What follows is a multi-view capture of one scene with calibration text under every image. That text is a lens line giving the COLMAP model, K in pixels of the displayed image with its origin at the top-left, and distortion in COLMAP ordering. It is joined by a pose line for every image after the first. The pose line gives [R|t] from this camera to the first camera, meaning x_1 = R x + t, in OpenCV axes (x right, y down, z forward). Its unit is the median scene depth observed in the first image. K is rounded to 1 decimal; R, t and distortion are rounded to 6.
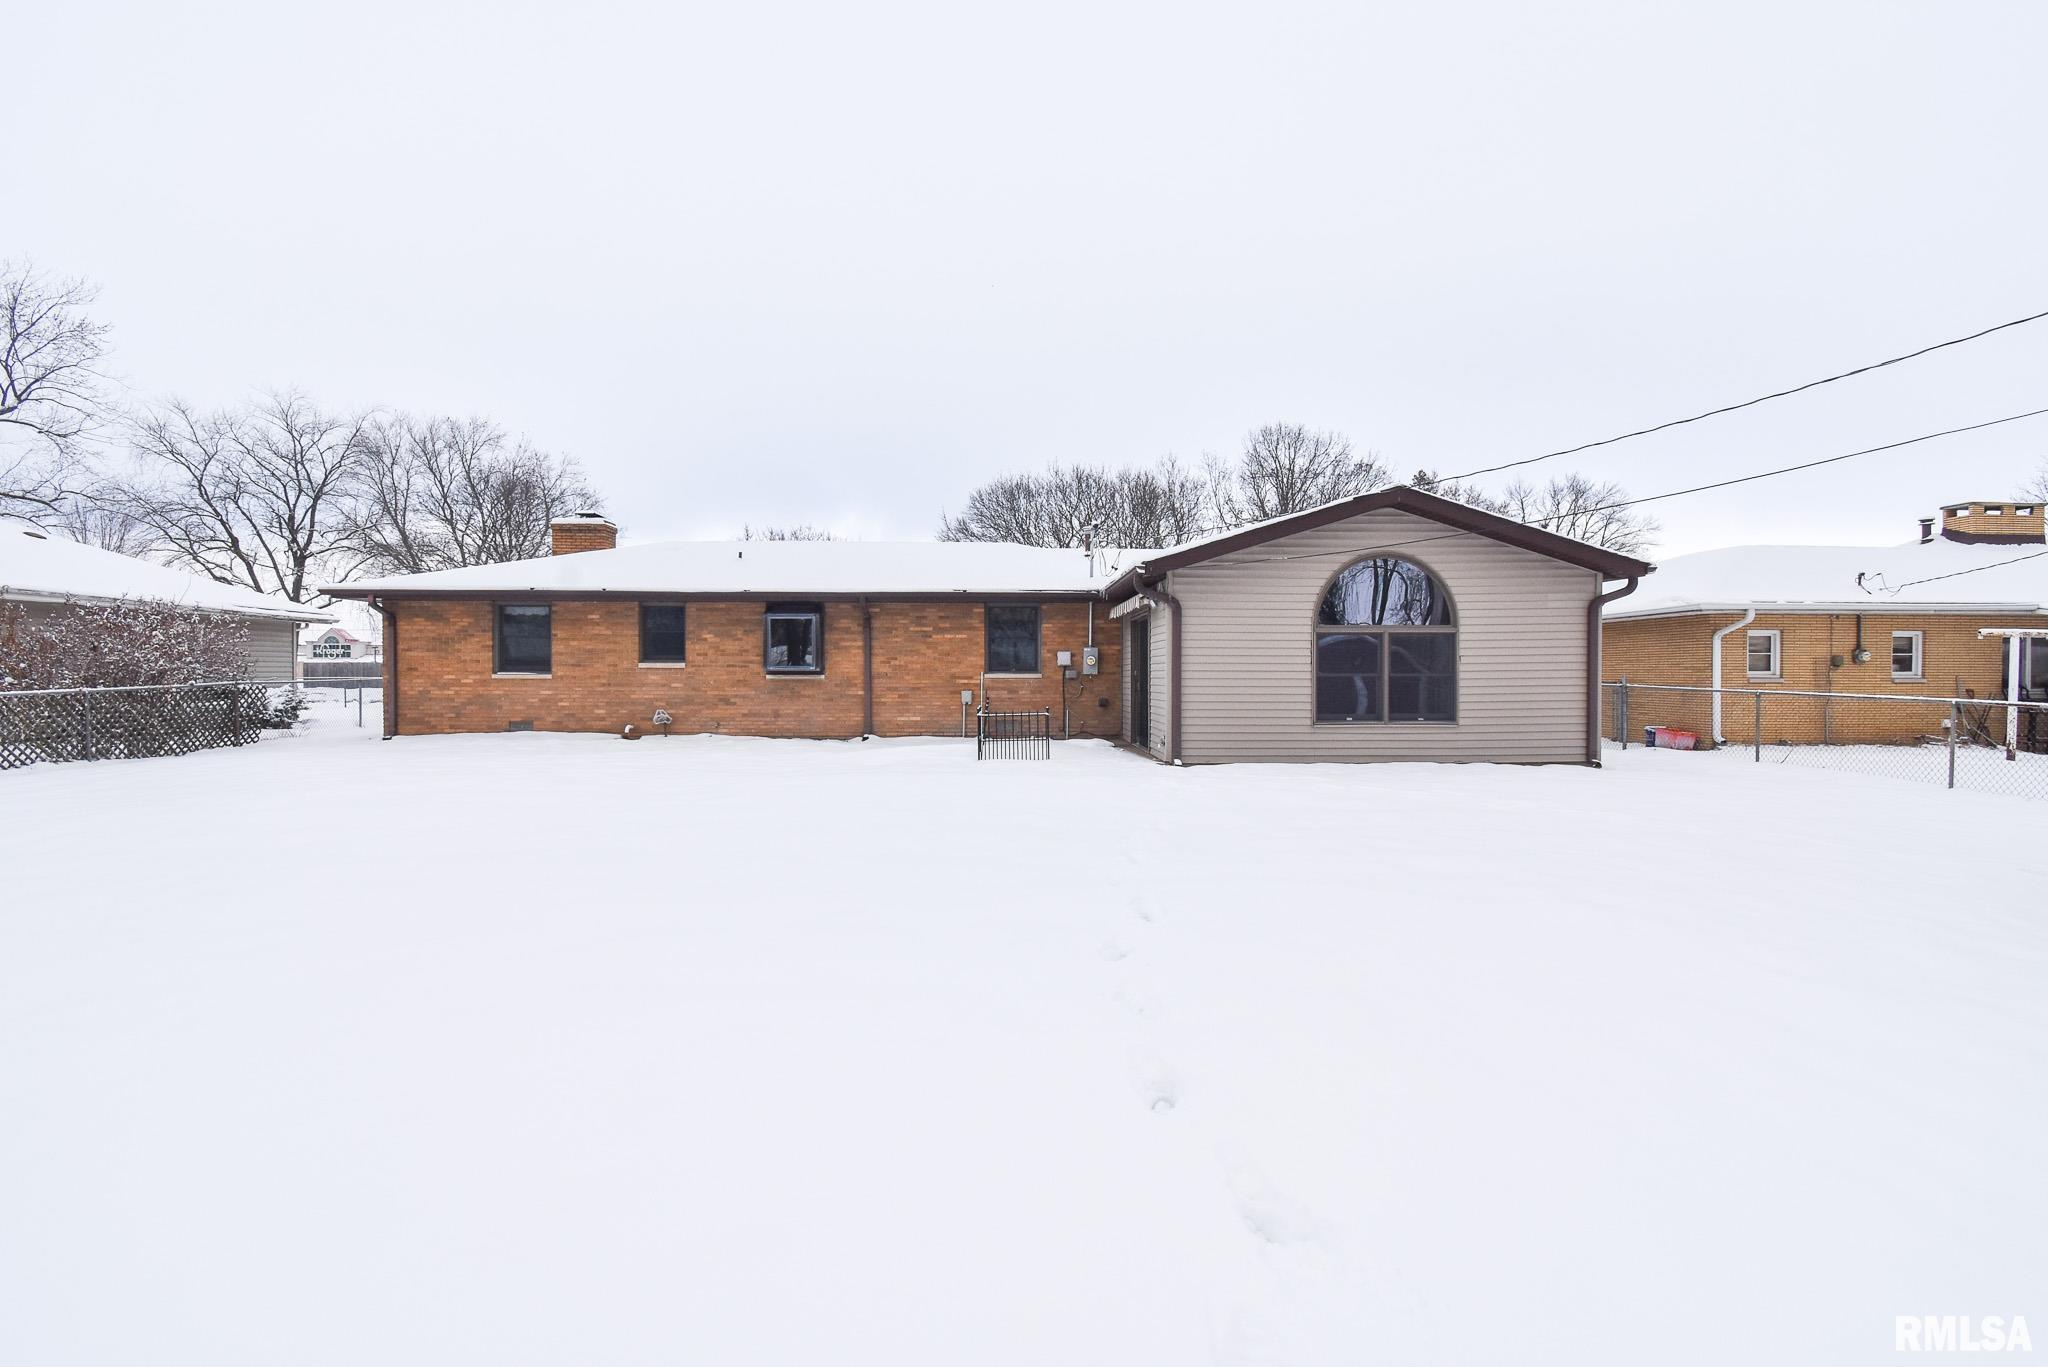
lens RADIAL K [[934.0, 0, 1029.5], [0, 934.0, 682.9], [0, 0, 1]] dist [0.019451, -0.023667]
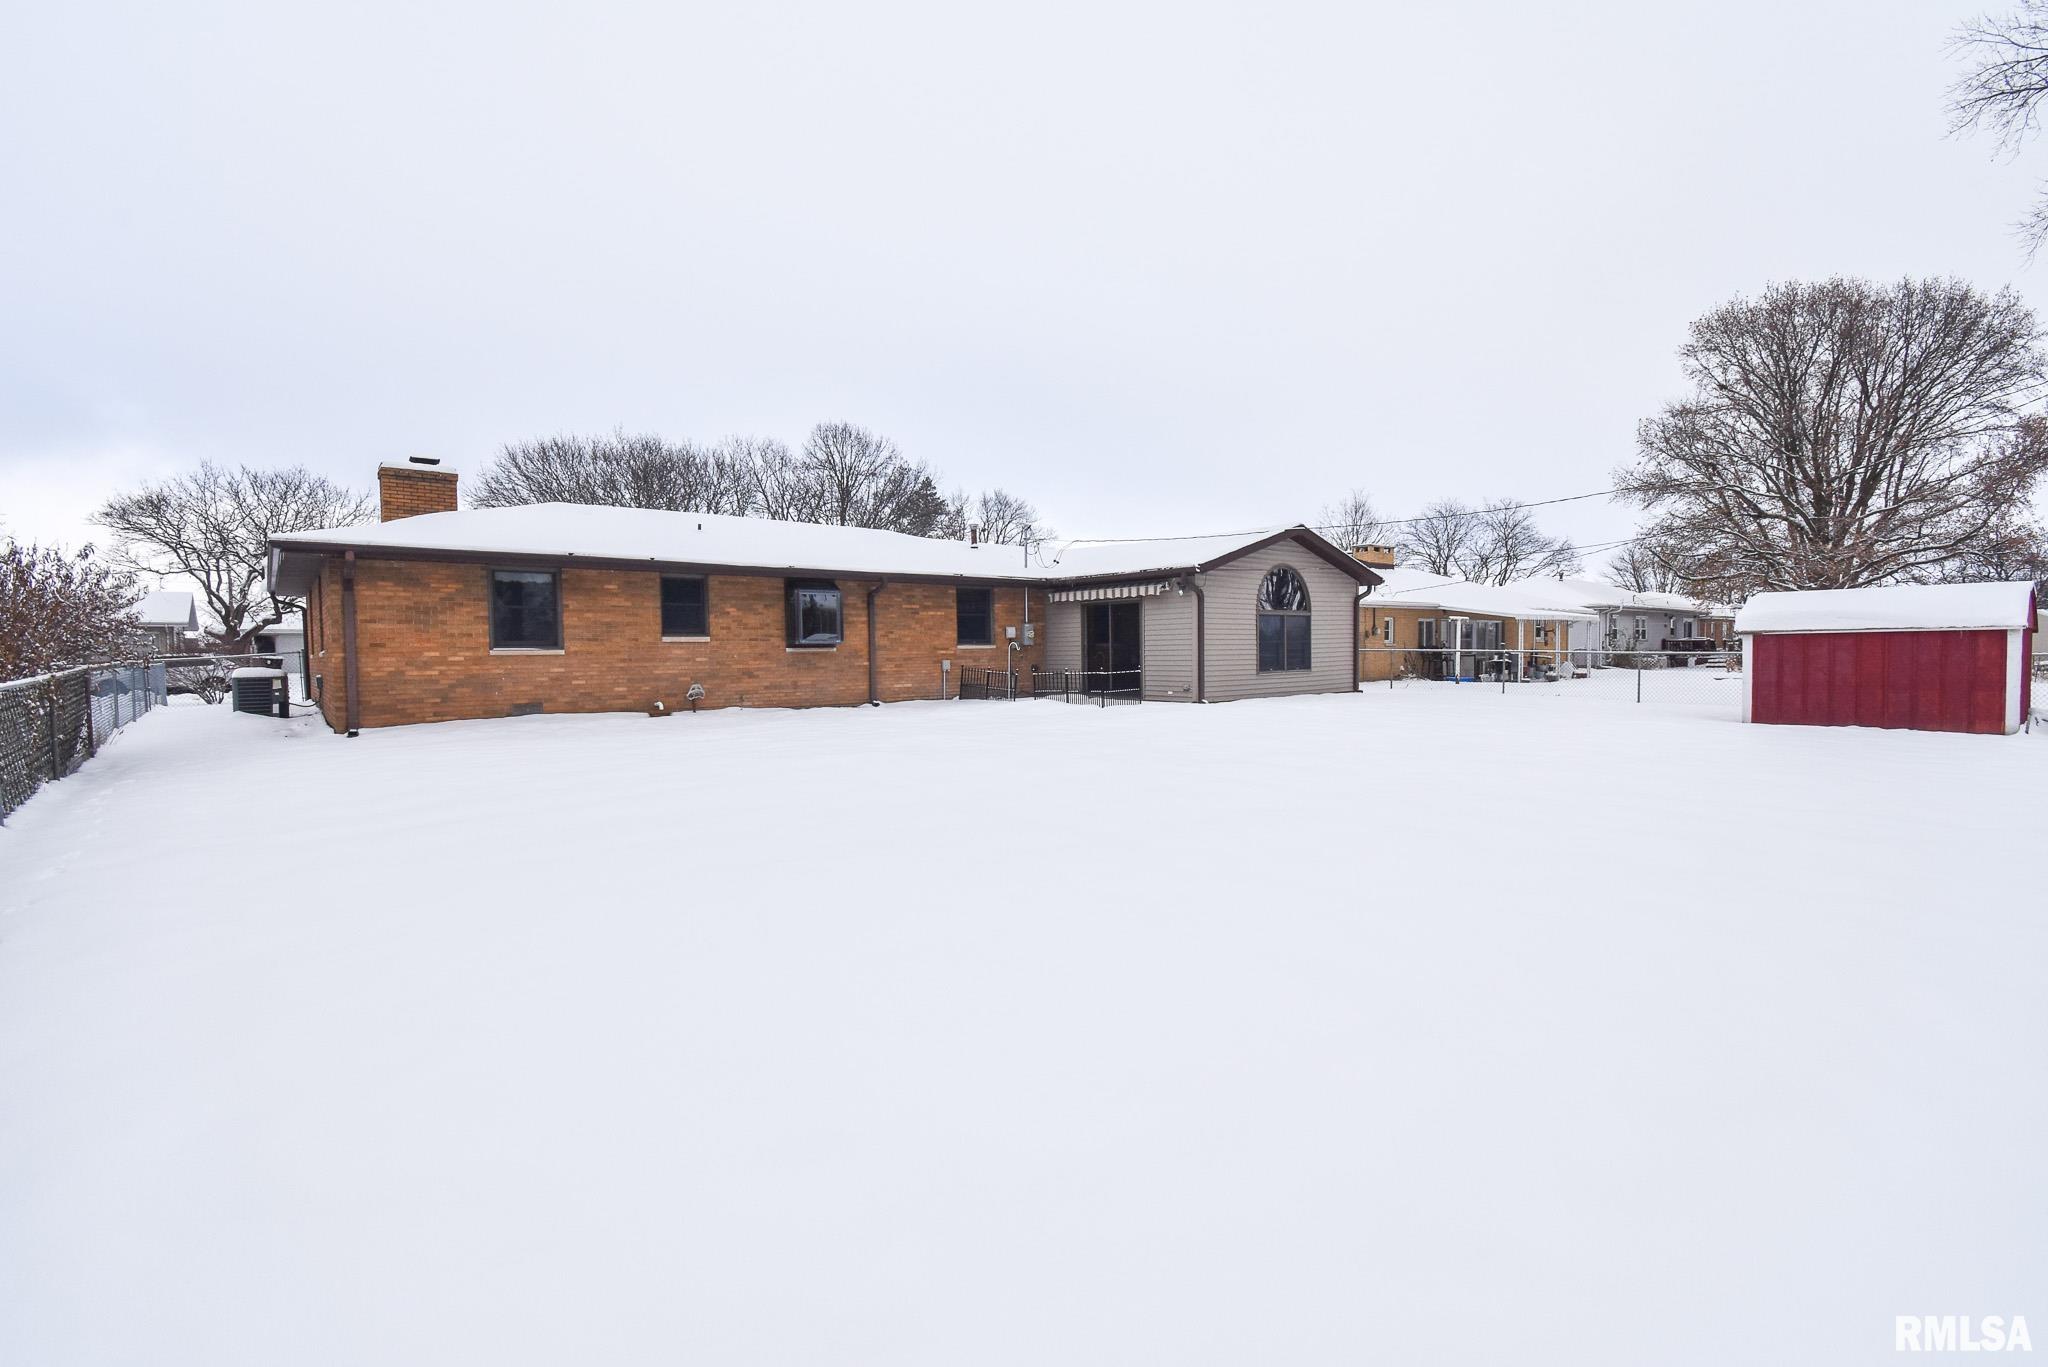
lens RADIAL K [[934.0, 0, 1029.5], [0, 934.0, 682.9], [0, 0, 1]] dist [0.019451, -0.023667]
pose [[0.779985, -0.033099, 0.624922, -0.722003], [0.020460, 0.999415, 0.027398, 0.007192], [-0.625463, -0.008585, 0.780206, 0.018895]]
